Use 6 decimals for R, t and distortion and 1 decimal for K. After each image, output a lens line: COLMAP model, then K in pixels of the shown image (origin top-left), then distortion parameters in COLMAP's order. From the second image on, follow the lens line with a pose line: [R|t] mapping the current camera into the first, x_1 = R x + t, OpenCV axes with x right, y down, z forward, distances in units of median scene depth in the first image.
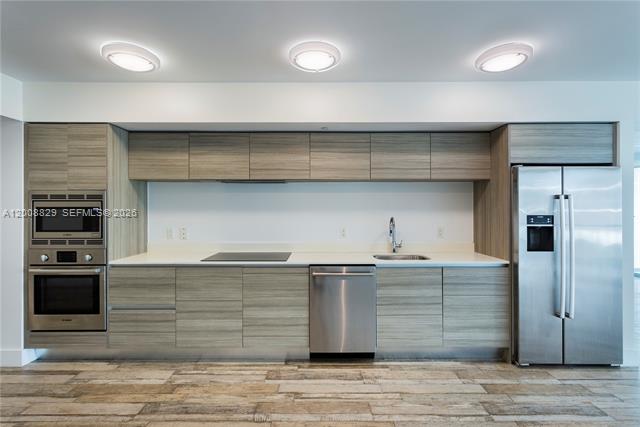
lens RADIAL K [[323.3, 0, 319.9], [0, 323.3, 207.5], [0, 0, 1]] dist [0.000242, 0.000413]
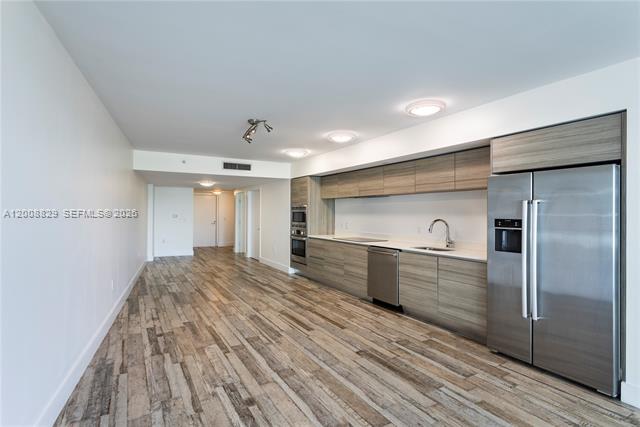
lens RADIAL K [[305.1, 0, 321.9], [0, 305.1, 211.2], [0, 0, 1]] dist [0.000432, 0.000302]
pose [[0.537371, -0.002673, -0.843342, 1.245194], [-0.002515, 0.999985, -0.004773, 0.003525], [0.843342, 0.004686, 0.537356, -0.088520]]
